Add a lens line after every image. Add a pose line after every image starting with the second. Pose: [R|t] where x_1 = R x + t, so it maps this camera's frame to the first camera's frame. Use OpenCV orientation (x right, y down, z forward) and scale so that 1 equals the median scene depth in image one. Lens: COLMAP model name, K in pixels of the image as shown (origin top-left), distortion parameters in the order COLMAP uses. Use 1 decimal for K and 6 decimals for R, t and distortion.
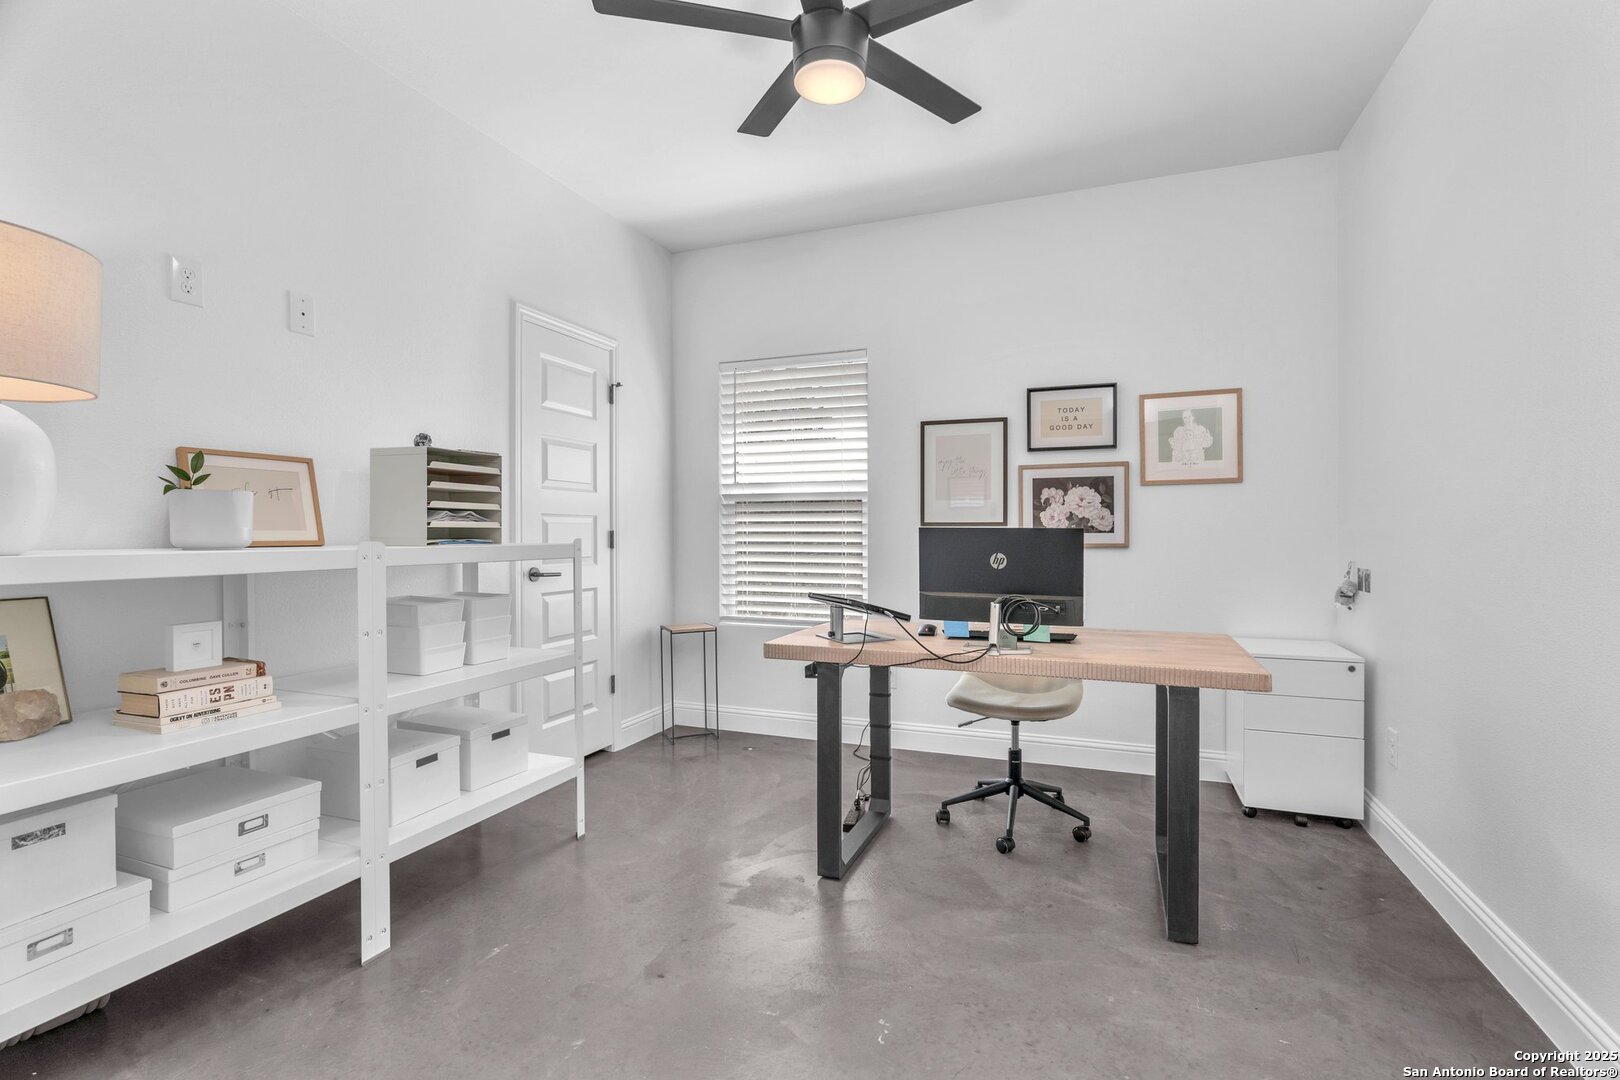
lens RADIAL K [[758.4, 0, 818.4], [0, 758.4, 529.6], [0, 0, 1]] dist [-0.001463, 0.000393]
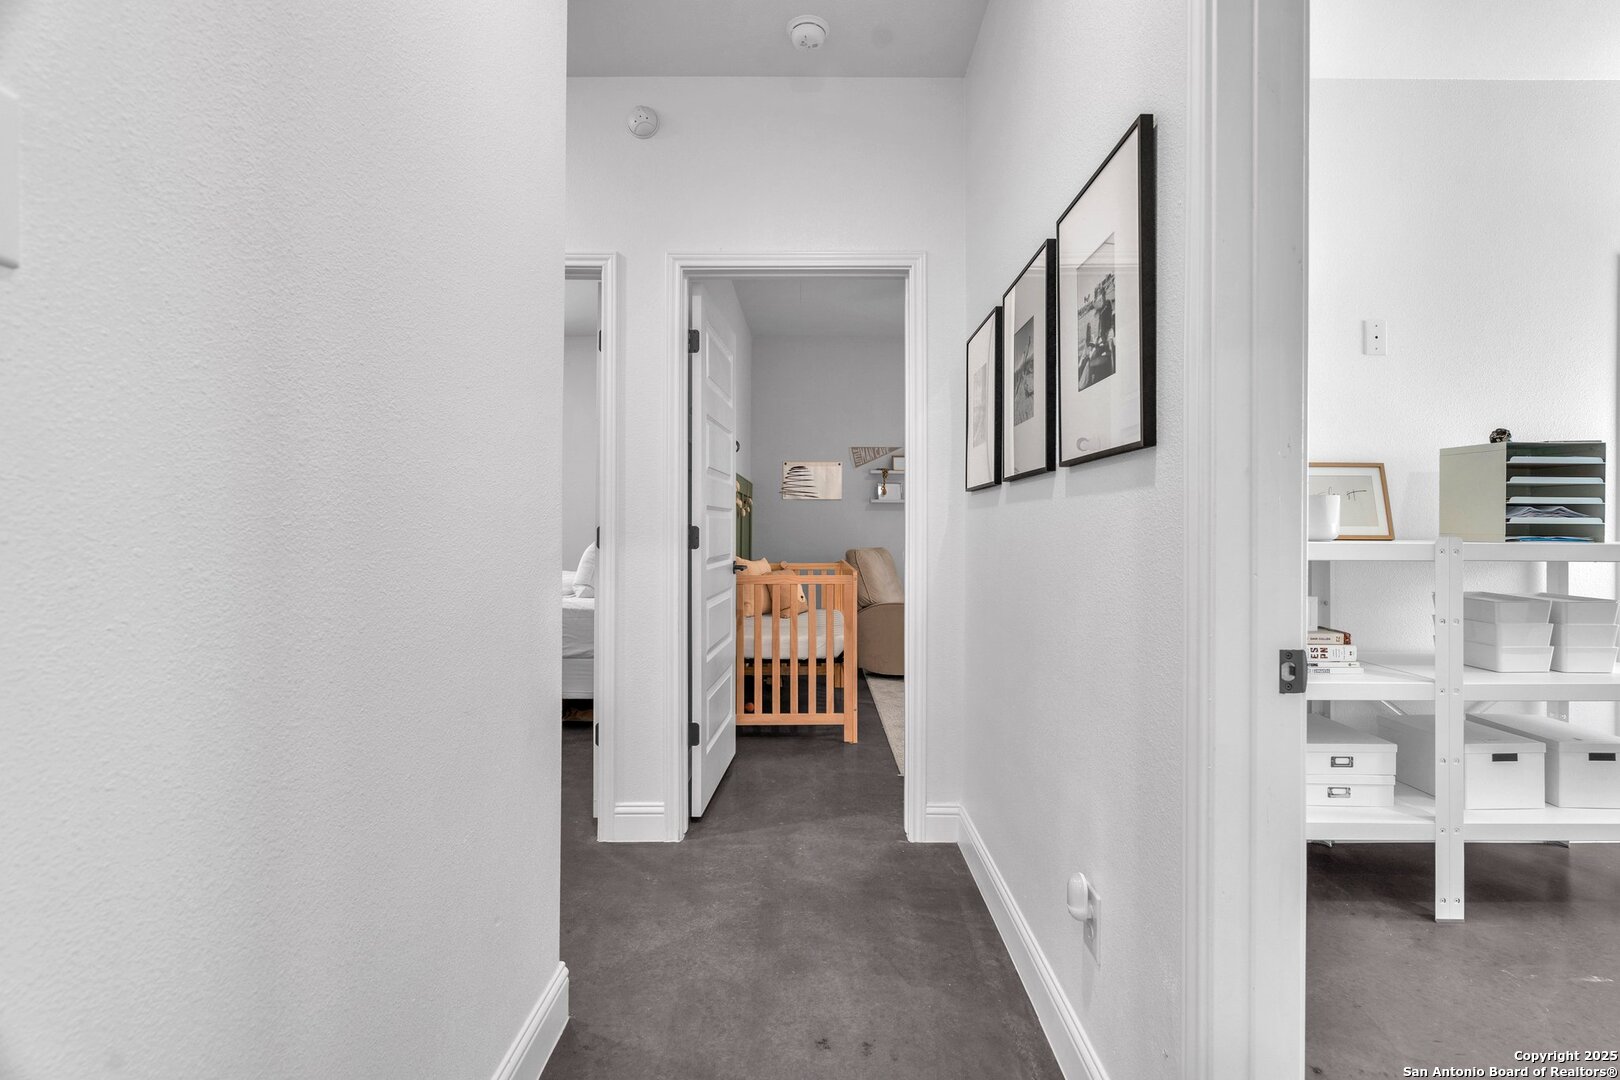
lens RADIAL K [[758.4, 0, 818.4], [0, 758.4, 529.6], [0, 0, 1]] dist [-0.001463, 0.000393]
pose [[0.372296, 0.007181, -0.928086, 0.070007], [-0.003440, 0.999974, 0.006357, 0.001458], [0.928108, 0.000826, 0.372311, -0.208319]]
